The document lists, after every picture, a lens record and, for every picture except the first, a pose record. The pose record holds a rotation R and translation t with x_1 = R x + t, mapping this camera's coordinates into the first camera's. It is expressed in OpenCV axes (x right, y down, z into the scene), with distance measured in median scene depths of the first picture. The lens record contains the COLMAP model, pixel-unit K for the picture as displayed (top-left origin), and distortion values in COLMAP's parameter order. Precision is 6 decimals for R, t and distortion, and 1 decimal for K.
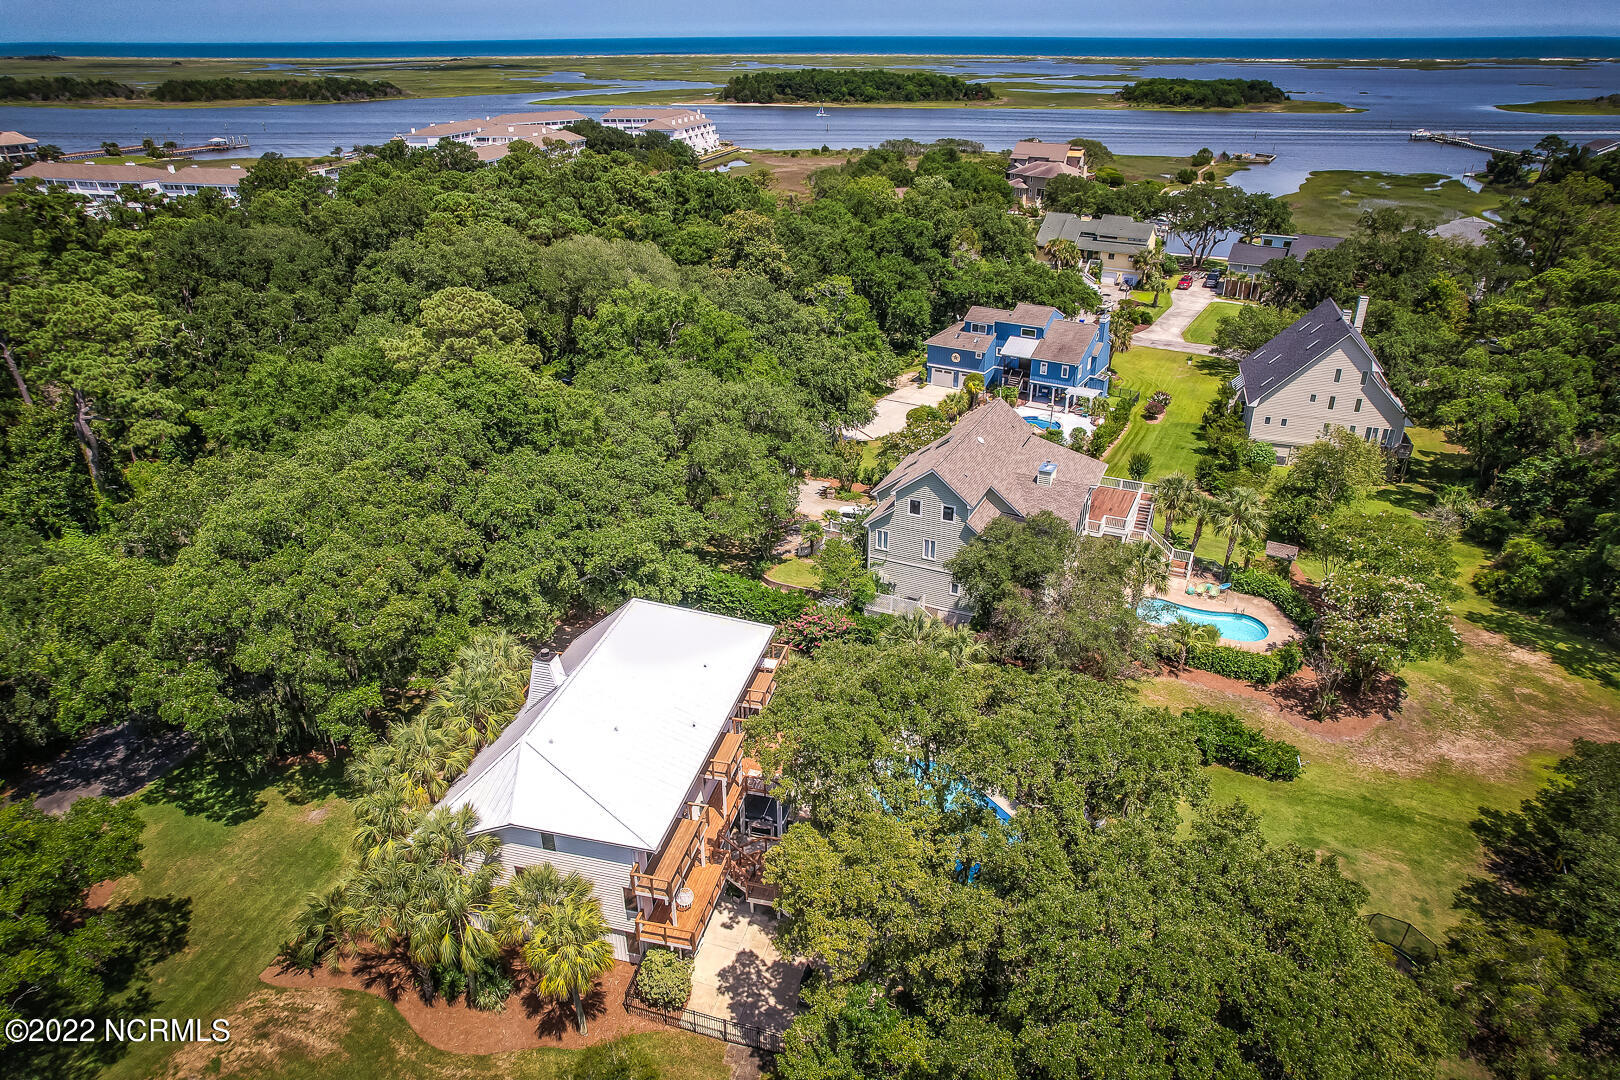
lens RADIAL K [[1024.0, 0, 810.0], [0, 1024.0, 540.0], [0, 0, 1]] dist [-0.087873, 0.074209]
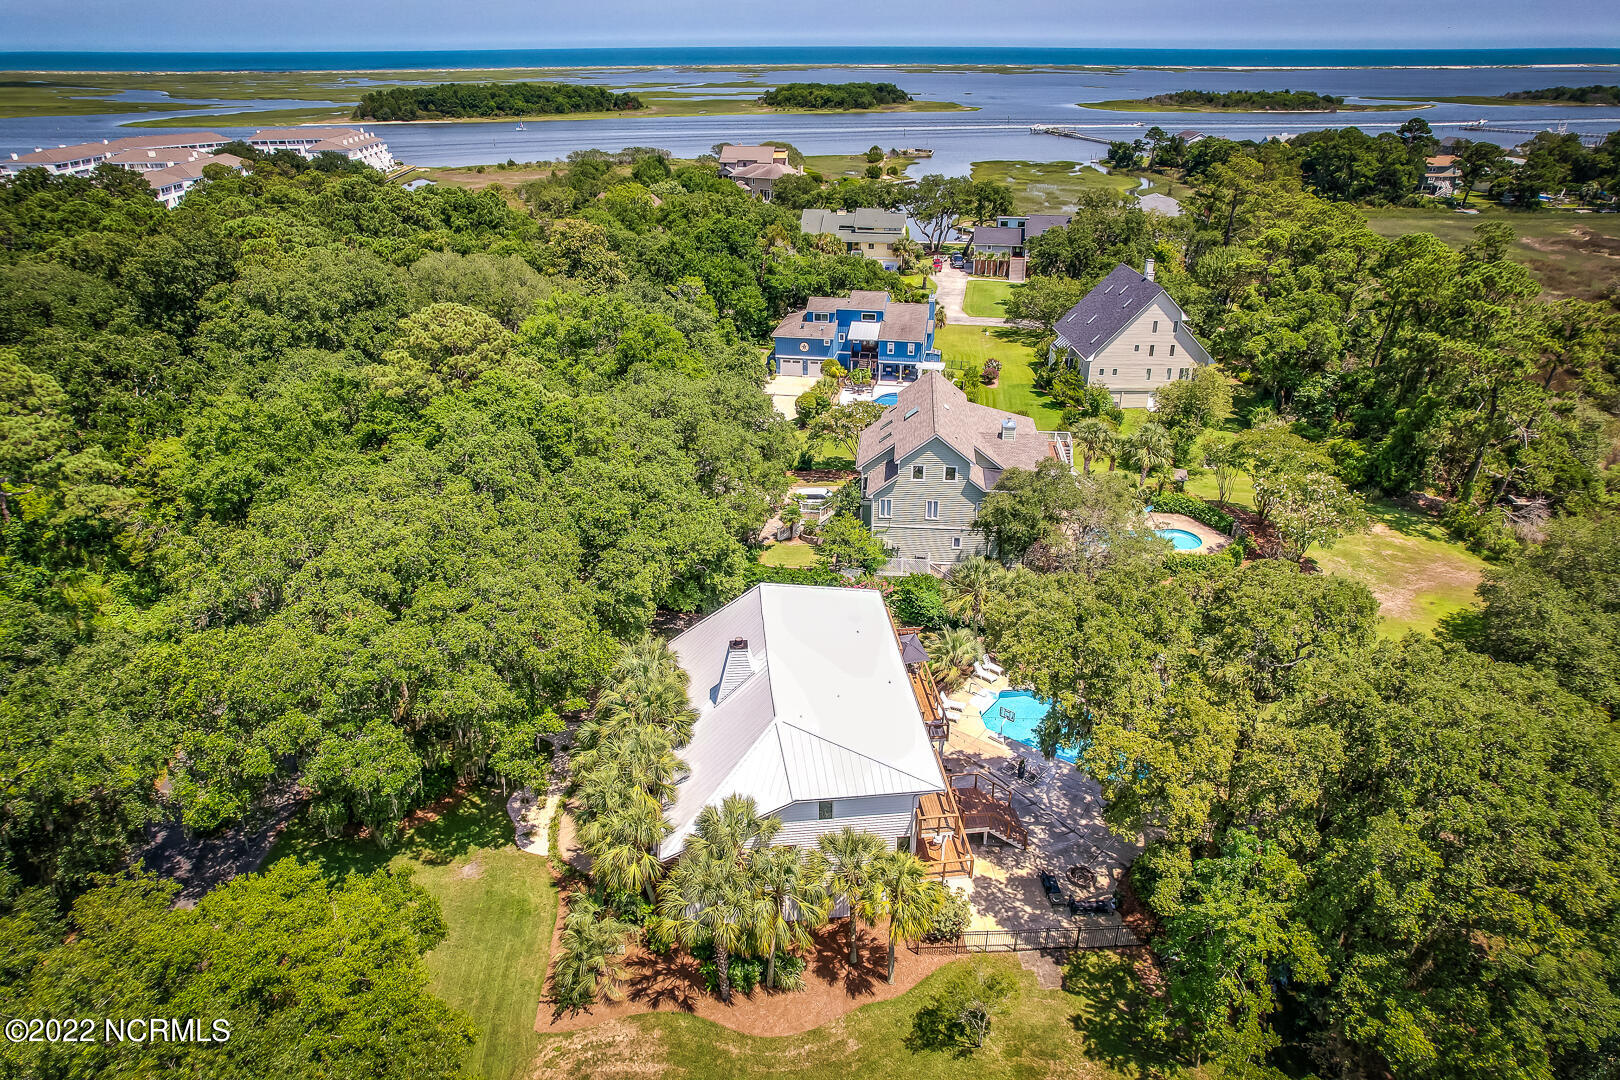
lens RADIAL K [[1024.0, 0, 810.0], [0, 1024.0, 540.0], [0, 0, 1]] dist [-0.087873, 0.074209]
pose [[0.940914, -0.148152, 0.304518, -0.181319], [0.150934, 0.988437, 0.014522, 0.002976], [-0.303149, 0.032298, 0.952396, 0.004321]]
